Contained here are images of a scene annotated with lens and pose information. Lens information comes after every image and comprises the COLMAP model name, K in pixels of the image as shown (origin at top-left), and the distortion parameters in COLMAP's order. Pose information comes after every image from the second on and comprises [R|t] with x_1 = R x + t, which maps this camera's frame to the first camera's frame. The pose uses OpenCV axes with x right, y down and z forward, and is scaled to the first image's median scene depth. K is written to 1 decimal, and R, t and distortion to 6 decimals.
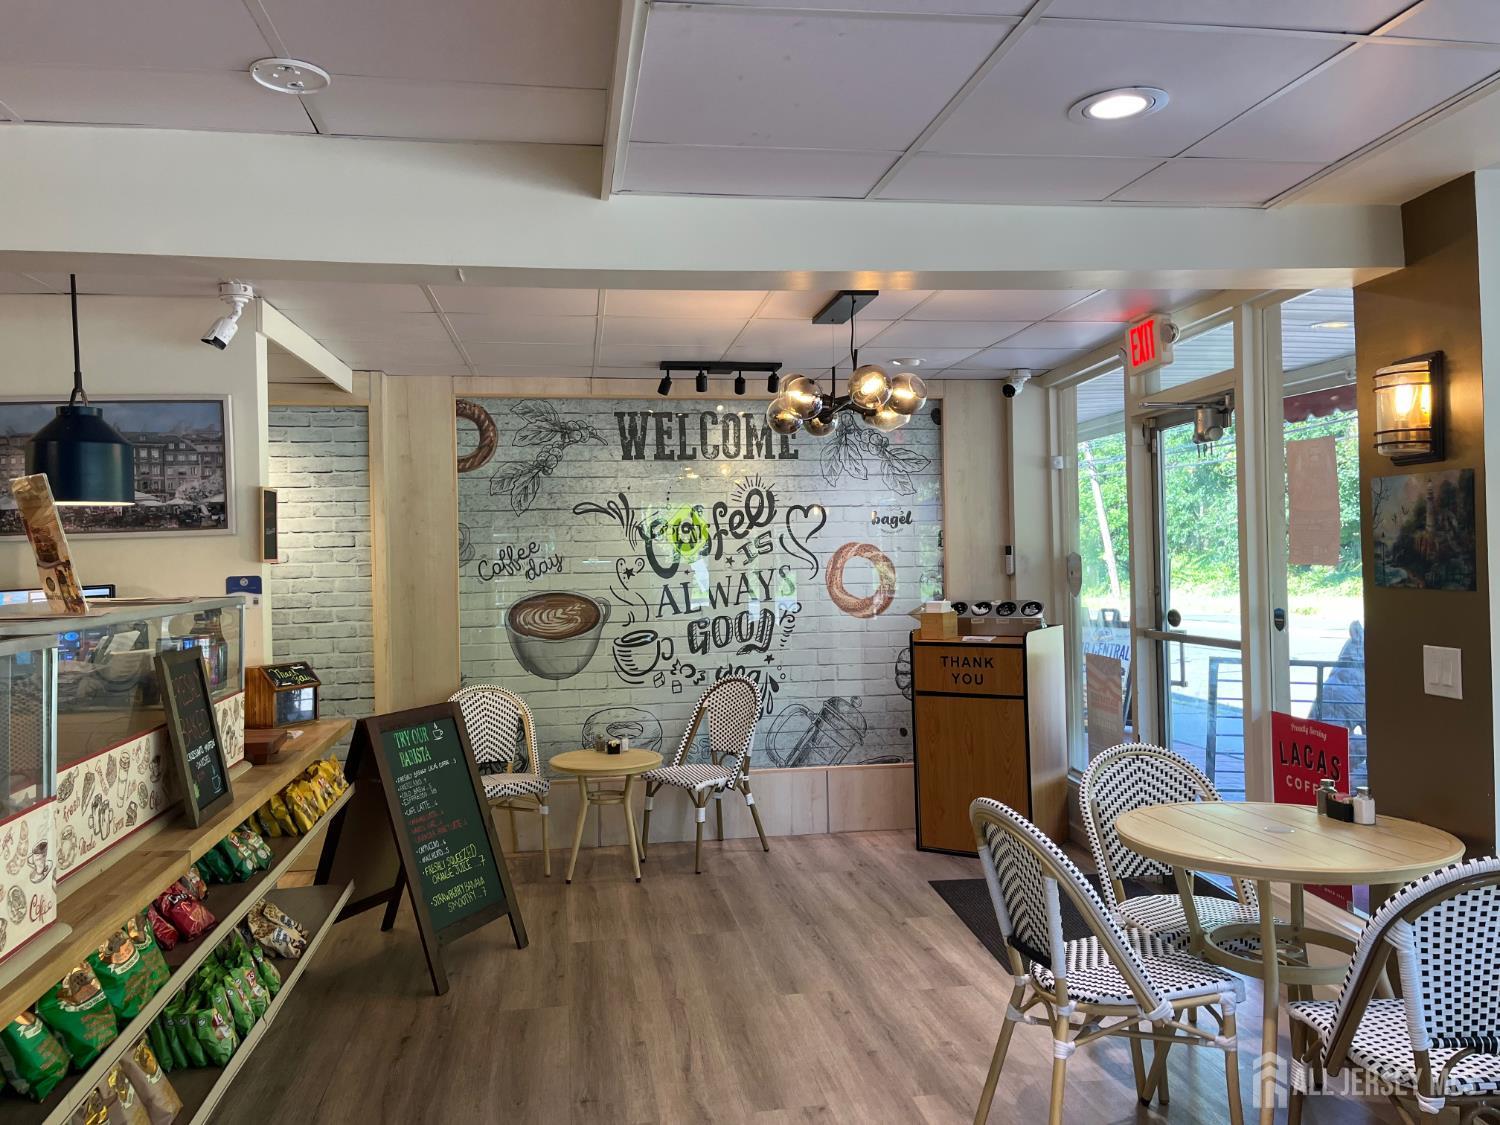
lens RADIAL K [[1135.2, 0, 747.1], [0, 1135.2, 560.9], [0, 0, 1]] dist [0.074912, -0.097659]
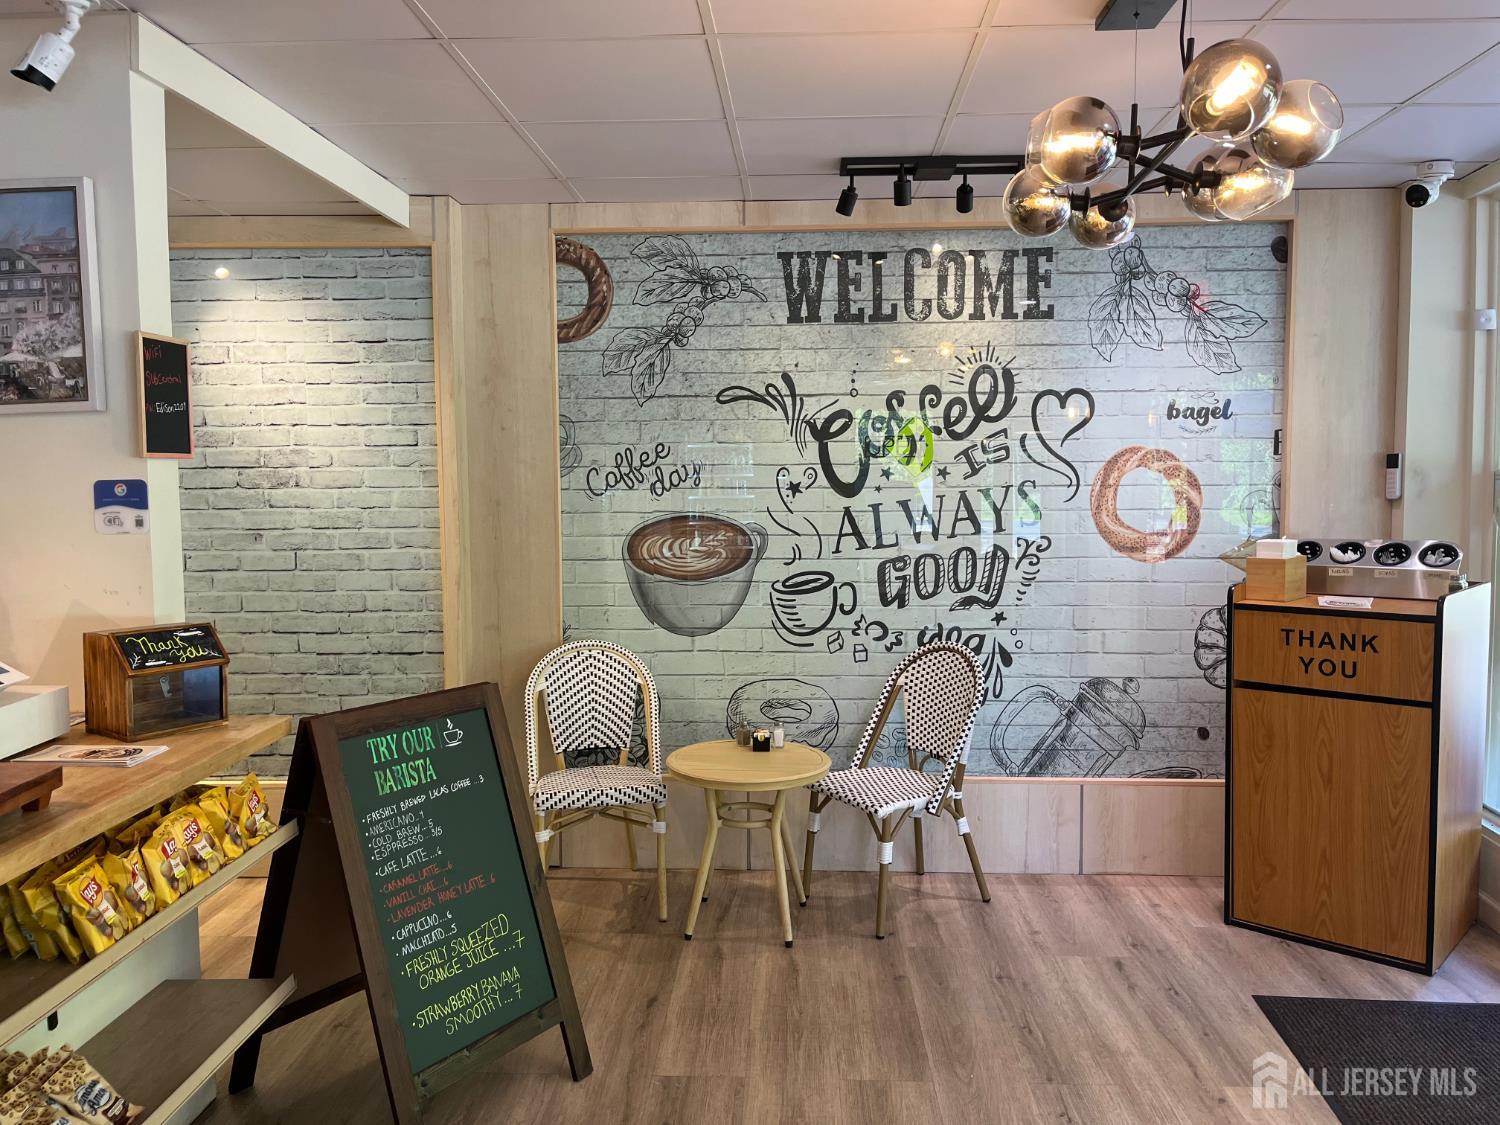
lens RADIAL K [[1135.2, 0, 747.1], [0, 1135.2, 560.9], [0, 0, 1]] dist [0.074912, -0.097659]
pose [[0.978514, 0.028145, -0.204249, 0.010990], [-0.013552, 0.997276, 0.072499, 0.004970], [0.205733, -0.068173, 0.976231, 0.320719]]
